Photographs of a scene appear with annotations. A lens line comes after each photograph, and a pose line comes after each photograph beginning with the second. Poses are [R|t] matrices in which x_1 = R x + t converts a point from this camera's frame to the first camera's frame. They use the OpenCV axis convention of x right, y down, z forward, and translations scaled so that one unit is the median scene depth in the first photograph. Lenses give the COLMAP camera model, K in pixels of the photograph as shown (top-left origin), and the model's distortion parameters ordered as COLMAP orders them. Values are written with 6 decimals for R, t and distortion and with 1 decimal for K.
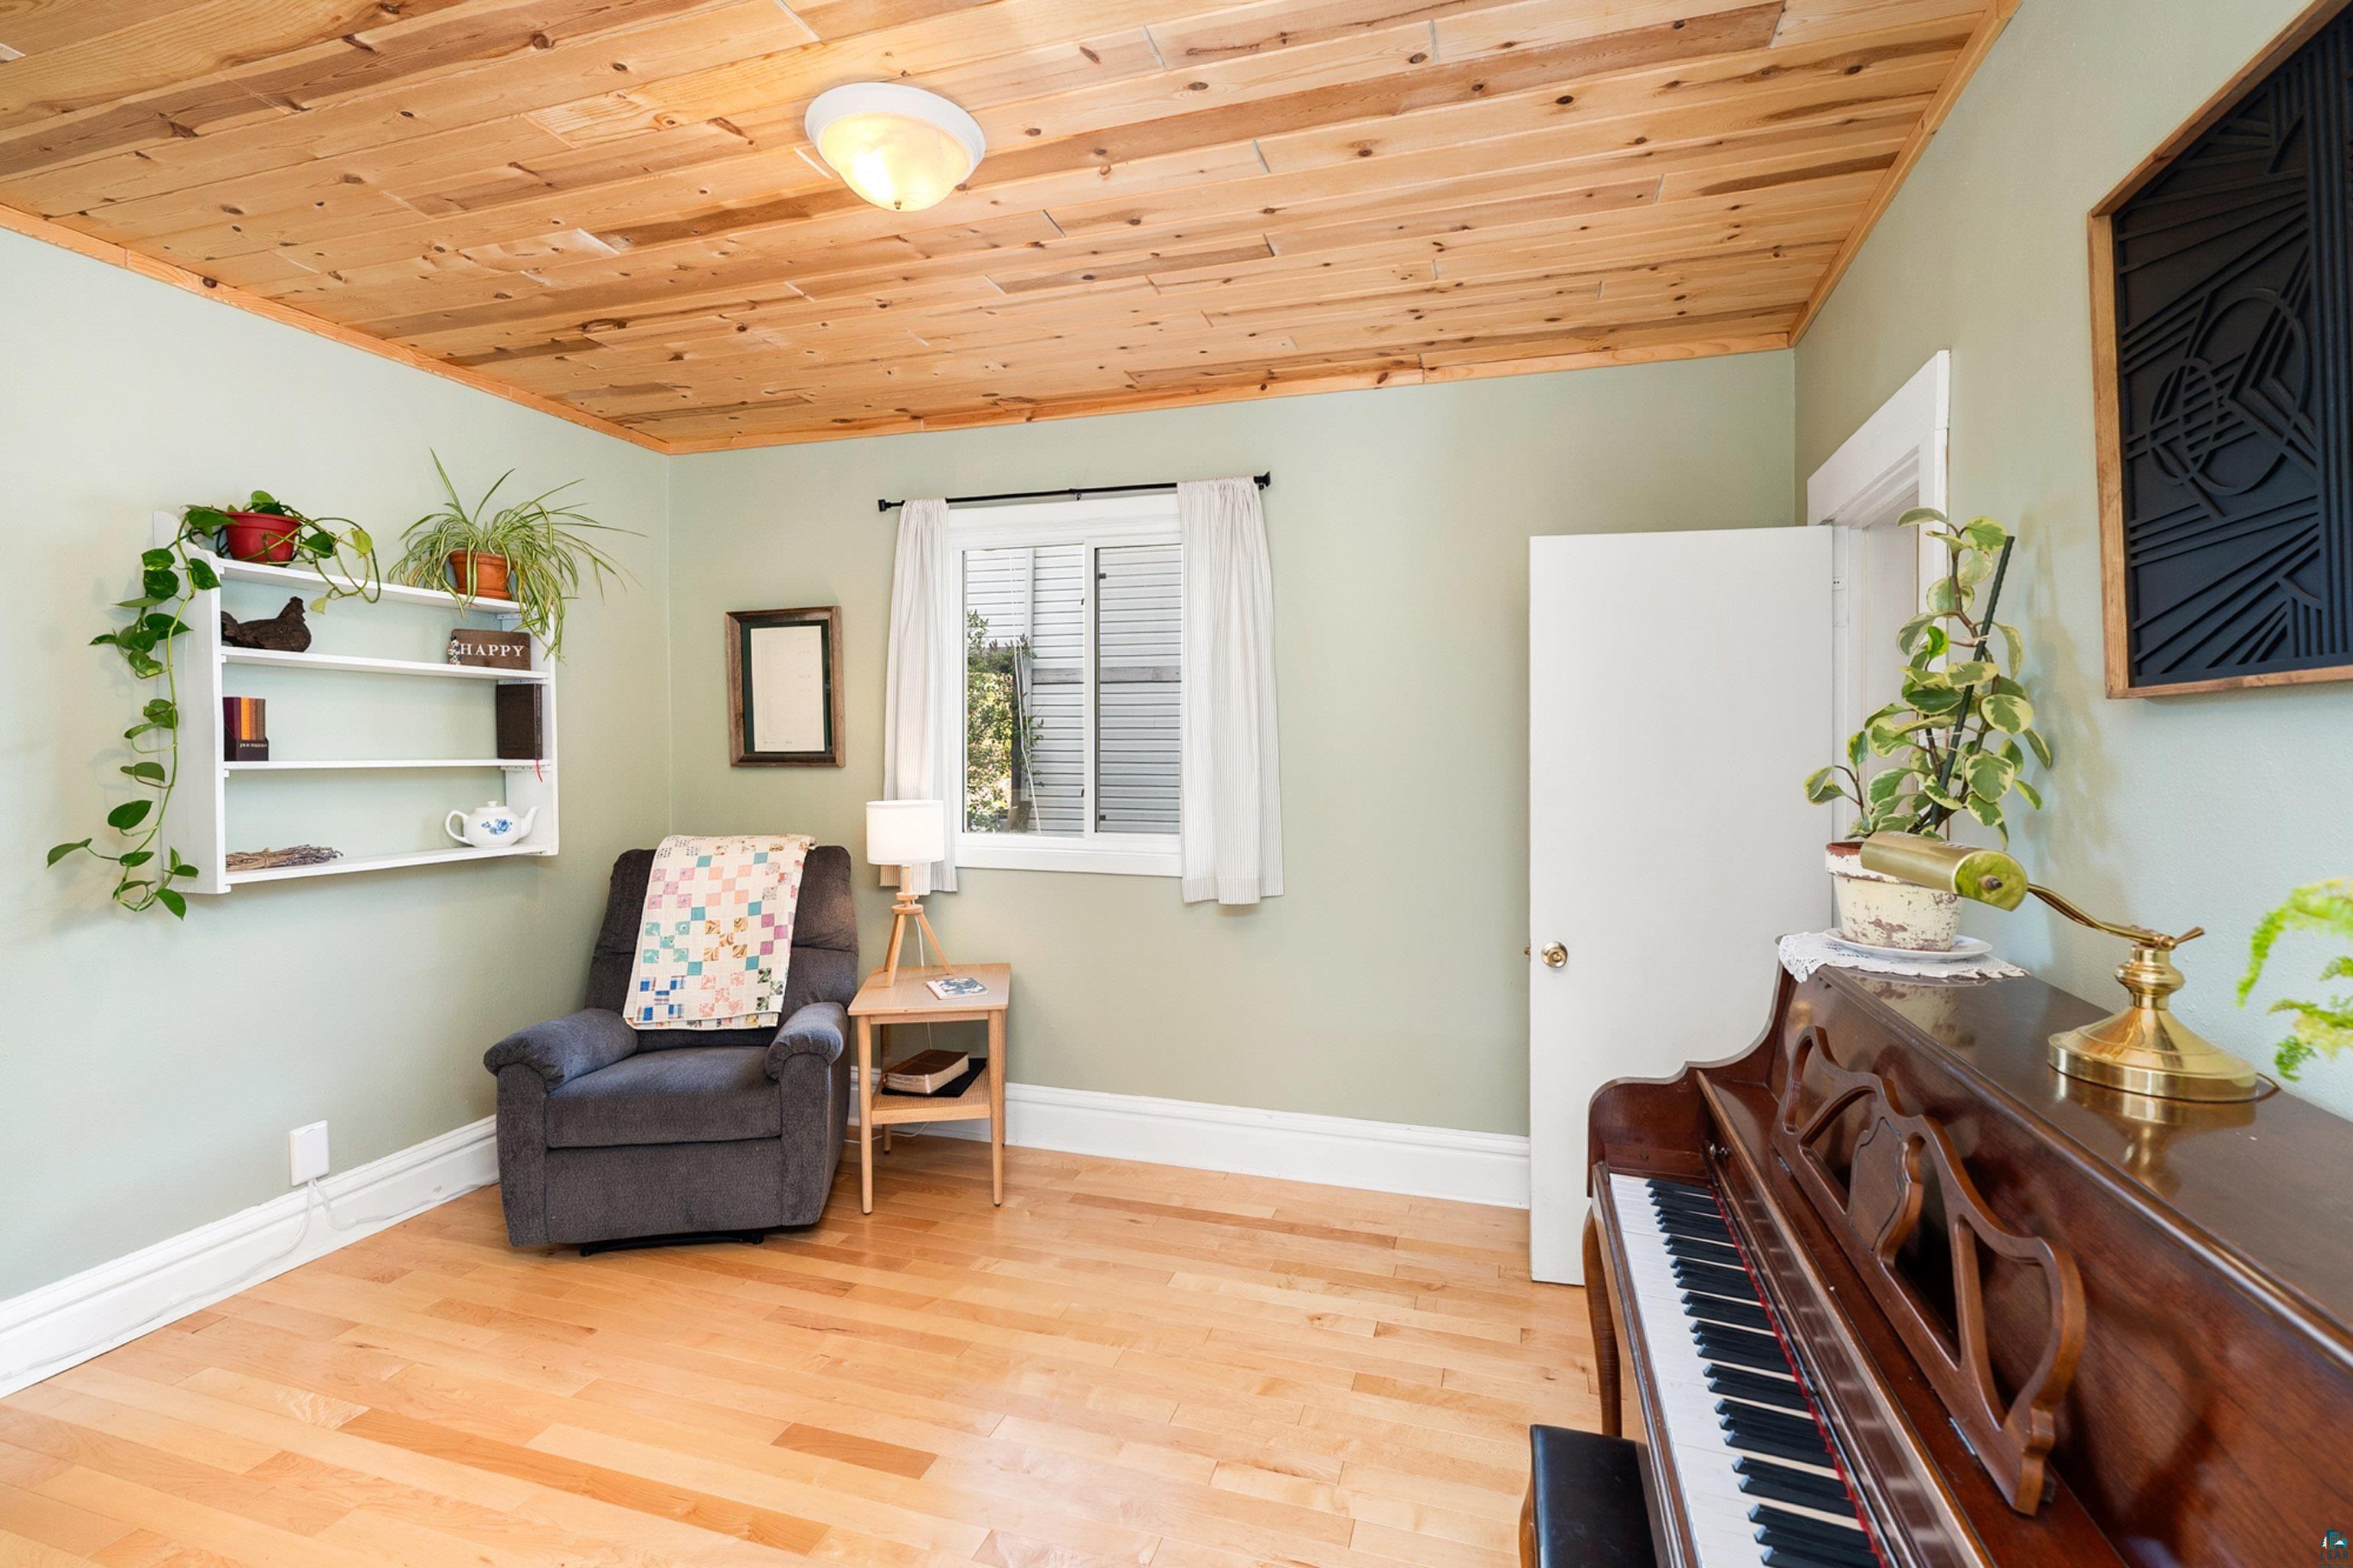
lens RADIAL K [[1086.5, 0, 1181.9], [0, 1086.5, 769.9], [0, 0, 1]] dist [0.001275, 0.000574]
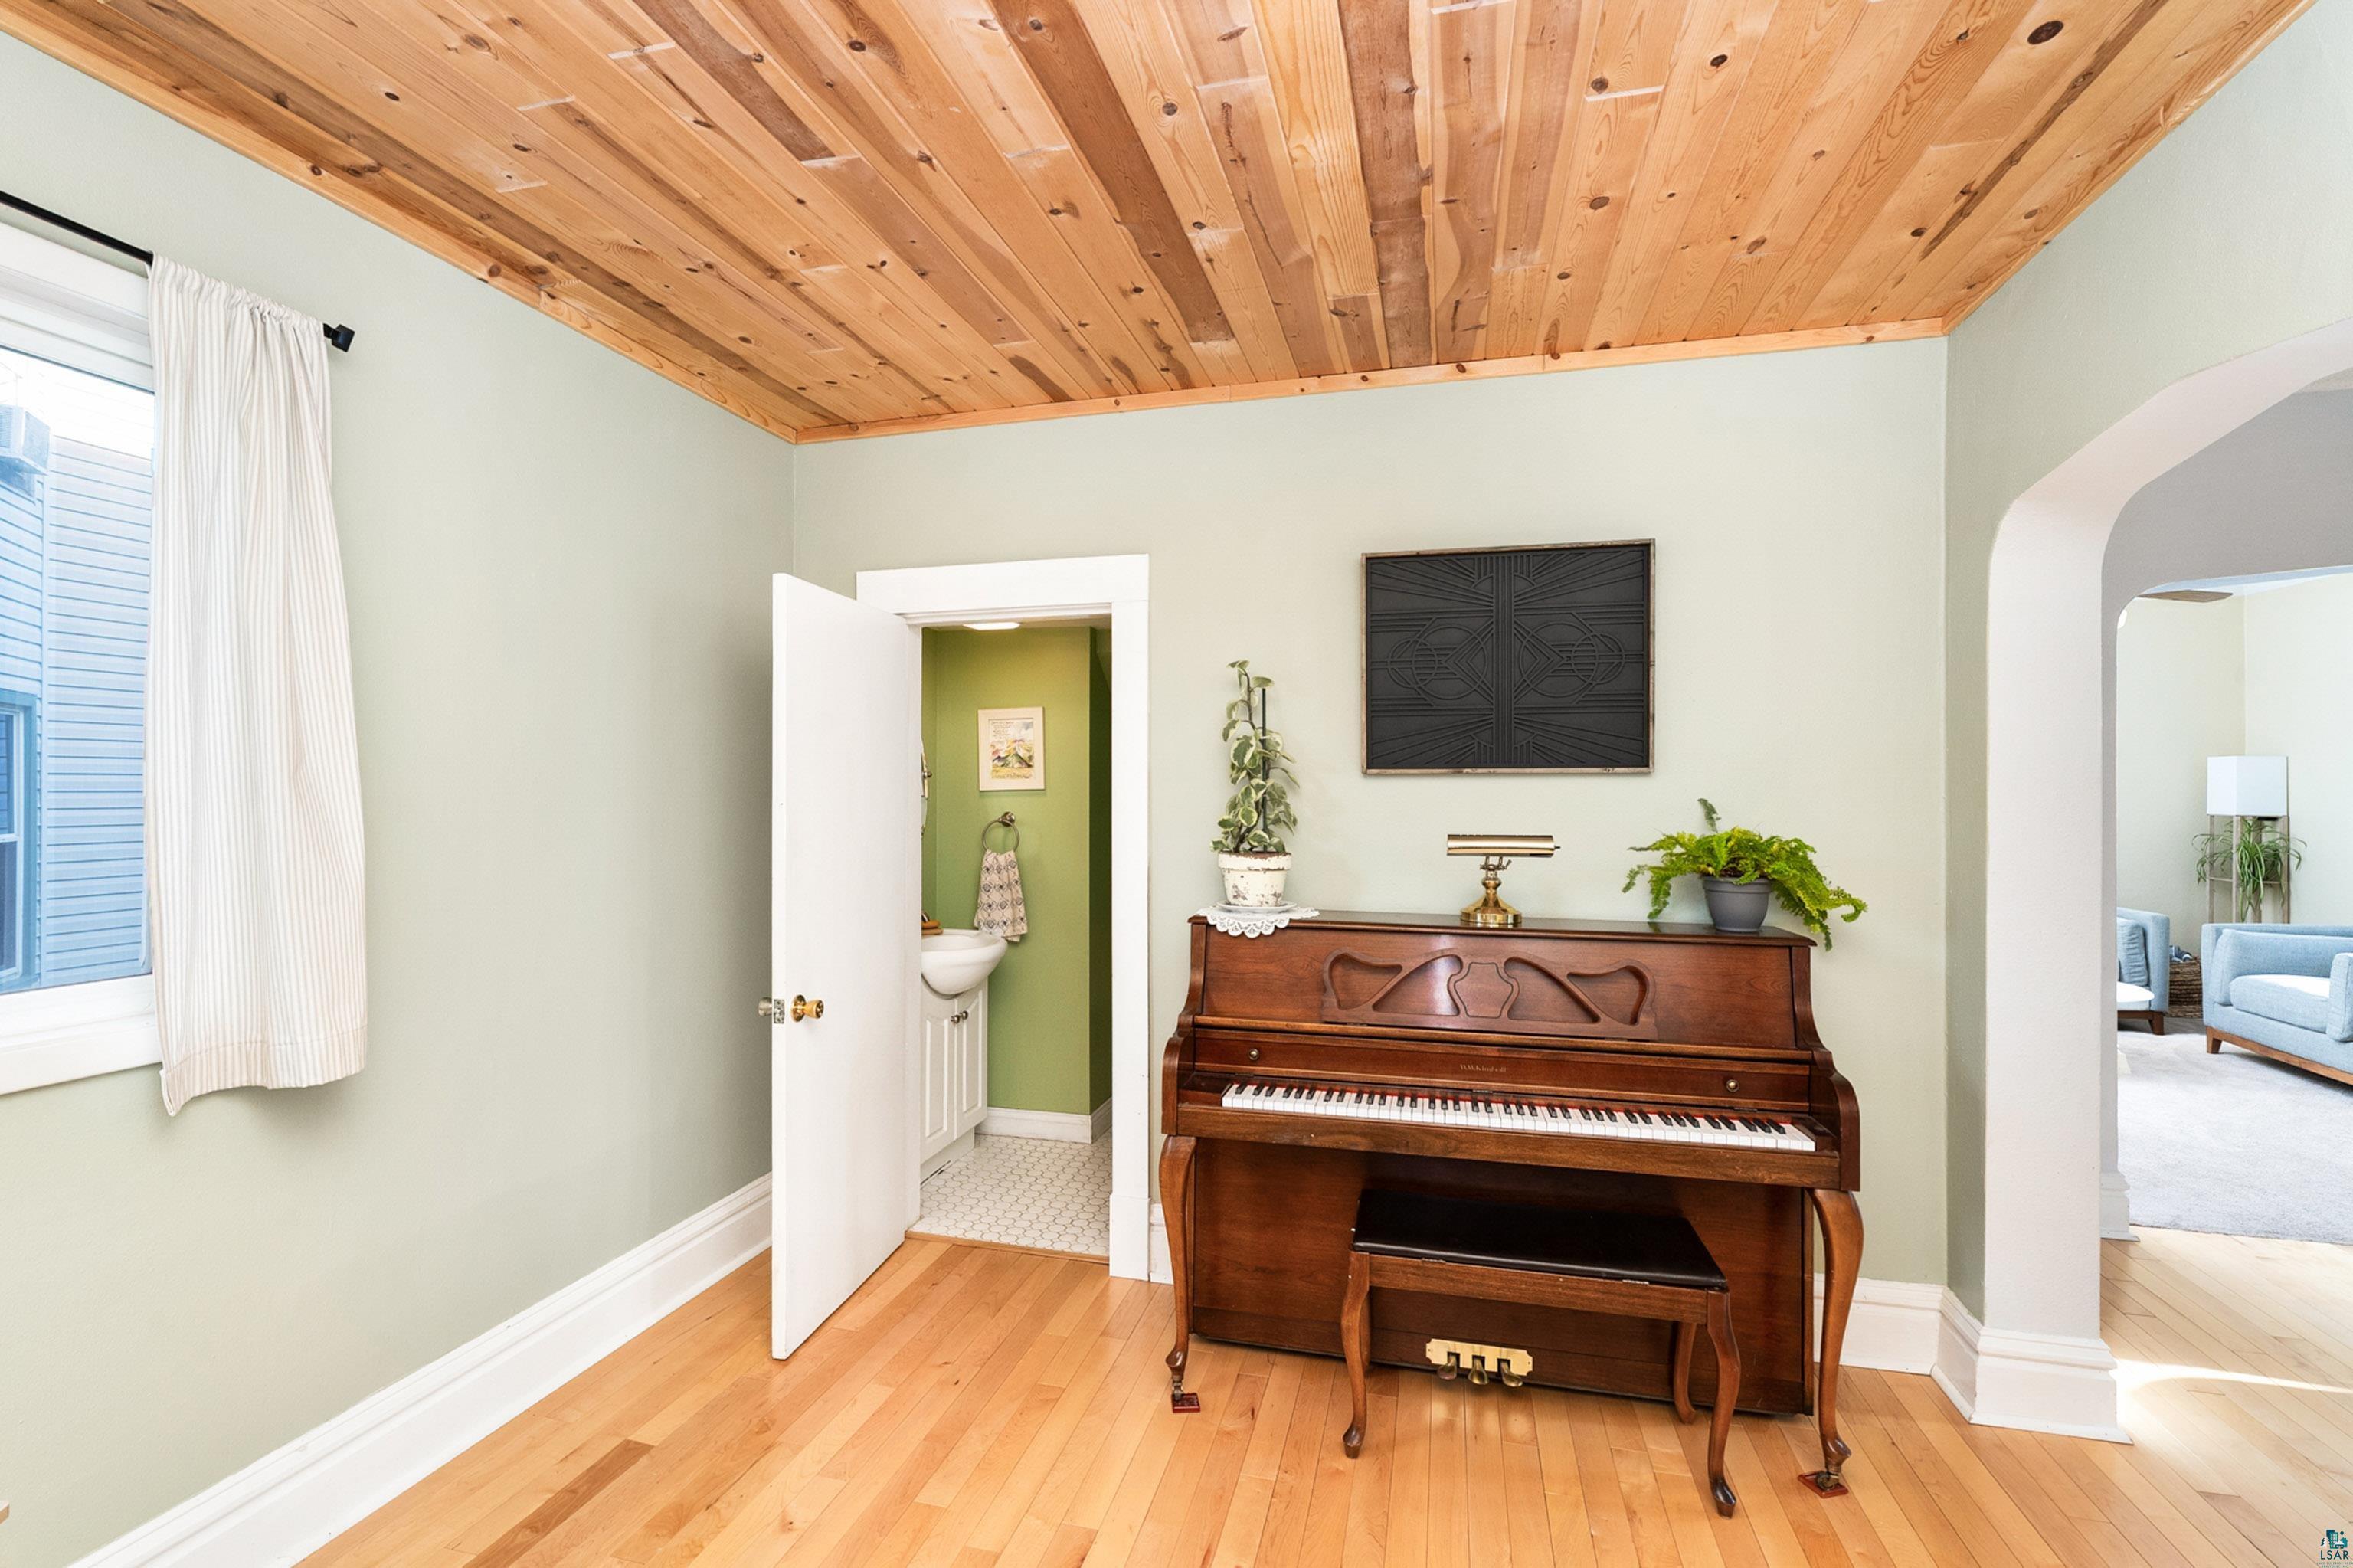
lens RADIAL K [[1086.5, 0, 1181.9], [0, 1086.5, 769.9], [0, 0, 1]] dist [0.001275, 0.000574]
pose [[-0.051776, 0.020092, 0.998457, -0.621474], [0.019517, 0.999627, -0.019104, -0.016350], [-0.998468, 0.018497, -0.052149, 0.691017]]
